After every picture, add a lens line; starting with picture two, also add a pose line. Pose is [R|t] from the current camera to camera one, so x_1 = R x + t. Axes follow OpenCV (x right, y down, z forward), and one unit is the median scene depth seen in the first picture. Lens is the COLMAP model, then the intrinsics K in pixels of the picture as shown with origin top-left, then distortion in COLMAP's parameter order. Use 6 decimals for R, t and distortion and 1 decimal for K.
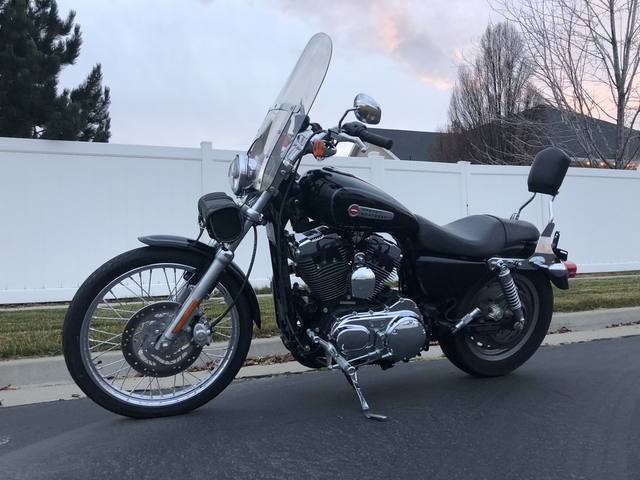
lens RADIAL K [[528.9, 0, 316.0], [0, 528.9, 240.9], [0, 0, 1]] dist [0.016518, -0.007619]
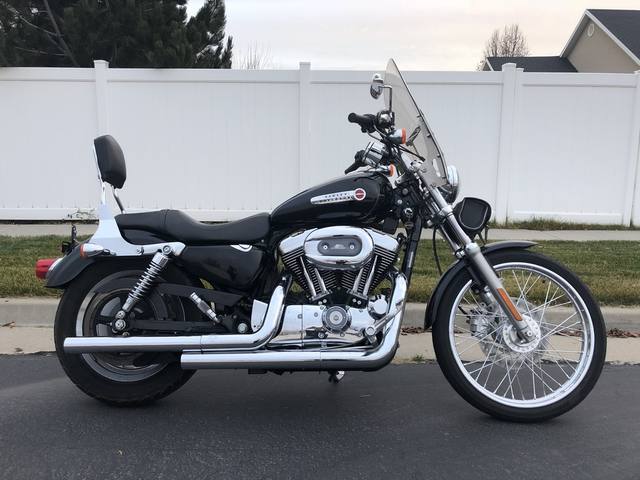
lens RADIAL K [[528.9, 0, 318.0], [0, 528.9, 235.6], [0, 0, 1]] dist [0.016518, -0.007619]
pose [[0.921501, 0.091634, -0.377411, 0.600483], [-0.020964, 0.982087, 0.187260, -0.188408], [0.387810, -0.164648, 0.906915, 0.320829]]
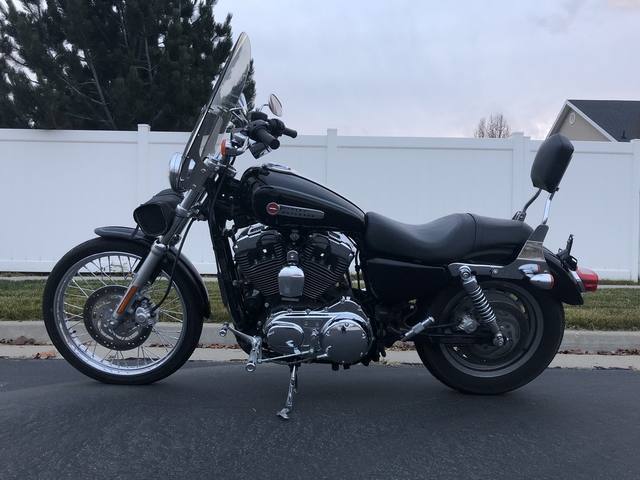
lens RADIAL K [[528.9, 0, 317.3], [0, 528.9, 237.8], [0, 0, 1]] dist [0.016518, -0.007619]
pose [[0.928494, 0.042641, -0.368891, 0.469513], [-0.031025, 0.998820, 0.037366, -0.038478], [0.370049, -0.023249, 0.928721, 0.089127]]
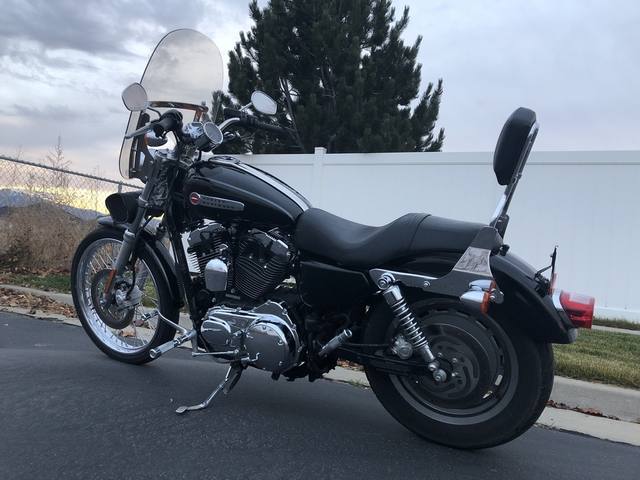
lens RADIAL K [[528.9, 0, 315.3], [0, 528.9, 239.7], [0, 0, 1]] dist [0.016518, -0.007619]
pose [[0.648680, 0.062803, -0.758465, 0.881330], [-0.084512, 0.996370, 0.010223, -0.009439], [0.756354, 0.057468, 0.651633, 0.472222]]
